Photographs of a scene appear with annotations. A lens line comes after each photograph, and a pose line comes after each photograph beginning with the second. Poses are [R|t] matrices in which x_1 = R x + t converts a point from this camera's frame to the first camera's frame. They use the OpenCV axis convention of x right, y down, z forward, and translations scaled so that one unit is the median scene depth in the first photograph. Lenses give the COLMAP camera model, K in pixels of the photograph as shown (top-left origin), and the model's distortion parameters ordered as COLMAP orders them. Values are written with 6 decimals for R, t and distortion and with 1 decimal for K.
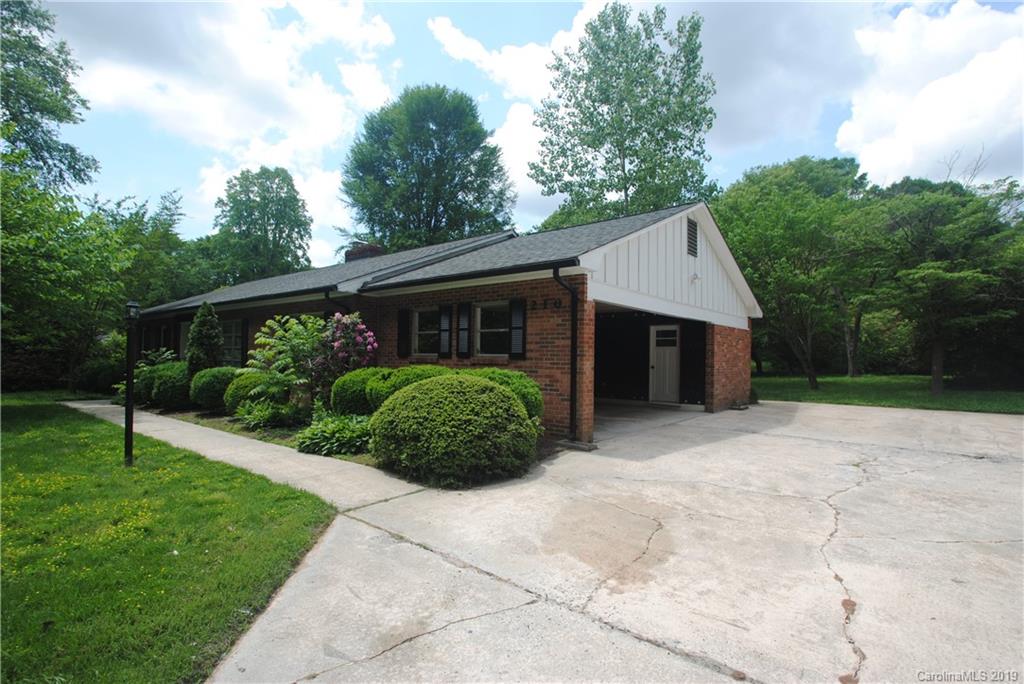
lens RADIAL K [[489.3, 0, 512.8], [0, 489.3, 341.0], [0, 0, 1]] dist [0.001775, 0.000370]
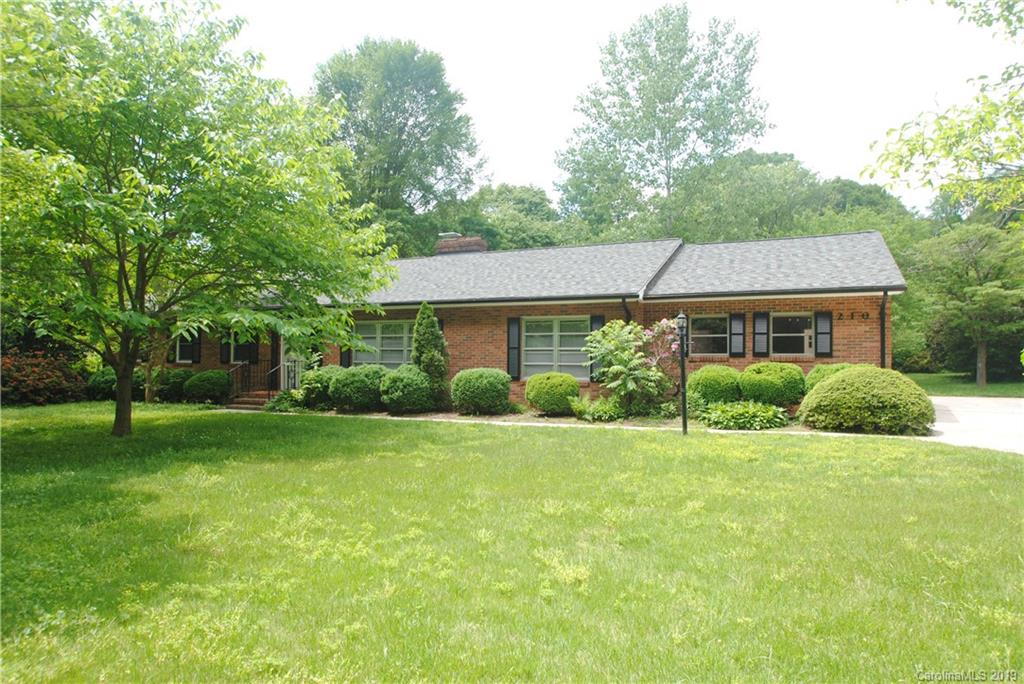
lens RADIAL K [[609.4, 0, 511.3], [0, 609.4, 345.9], [0, 0, 1]] dist [-0.006165, -0.000622]
pose [[0.968620, -0.001288, 0.248544, -1.059628], [-0.001563, 0.999935, 0.011272, -0.008845], [-0.248542, -0.011307, 0.968555, -0.311715]]
